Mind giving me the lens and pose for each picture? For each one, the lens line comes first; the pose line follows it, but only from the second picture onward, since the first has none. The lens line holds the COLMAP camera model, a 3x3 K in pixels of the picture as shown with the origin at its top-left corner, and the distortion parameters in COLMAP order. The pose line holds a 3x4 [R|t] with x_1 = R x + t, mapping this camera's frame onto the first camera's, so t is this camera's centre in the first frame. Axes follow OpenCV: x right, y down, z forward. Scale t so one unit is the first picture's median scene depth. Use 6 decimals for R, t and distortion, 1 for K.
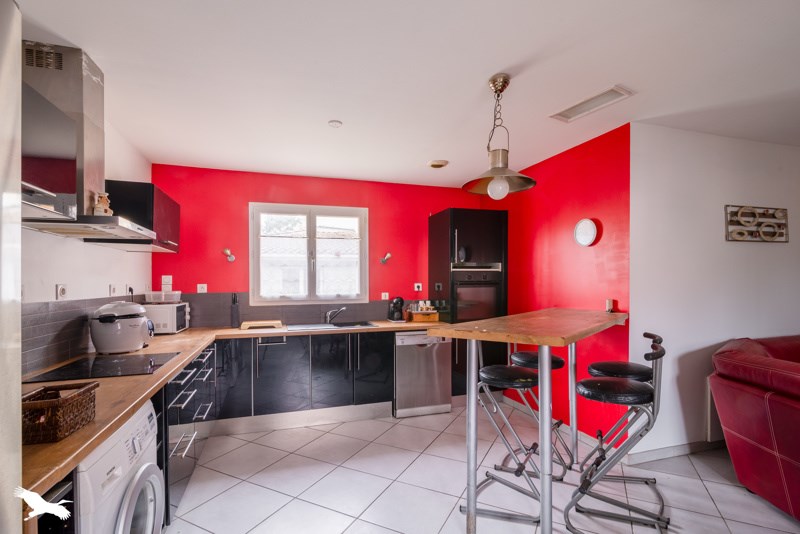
lens RADIAL K [[368.8, 0, 409.8], [0, 368.8, 272.3], [0, 0, 1]] dist [-0.029760, -0.000008]
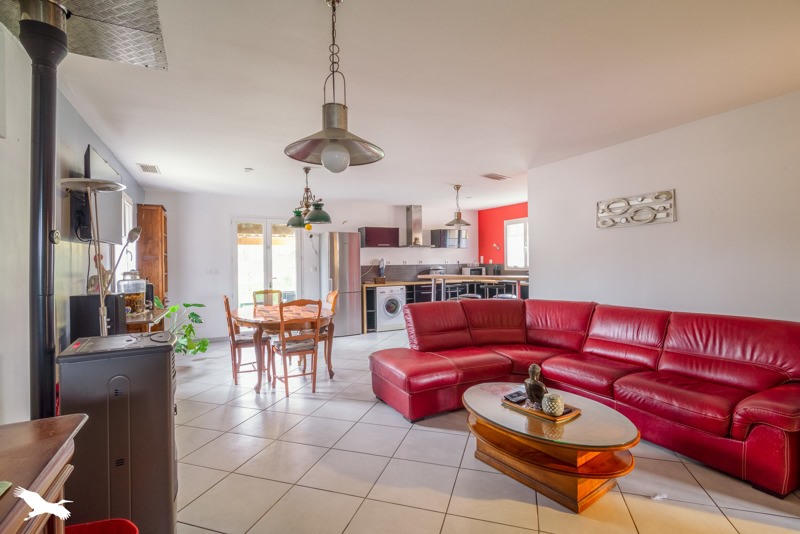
lens RADIAL K [[368.8, 0, 409.8], [0, 368.8, 272.3], [0, 0, 1]] dist [-0.029760, -0.000008]
pose [[0.173661, 0.039860, -0.983998, 1.589991], [0.030345, 0.998490, 0.045802, -0.010441], [0.984338, -0.037813, 0.172189, 0.105579]]
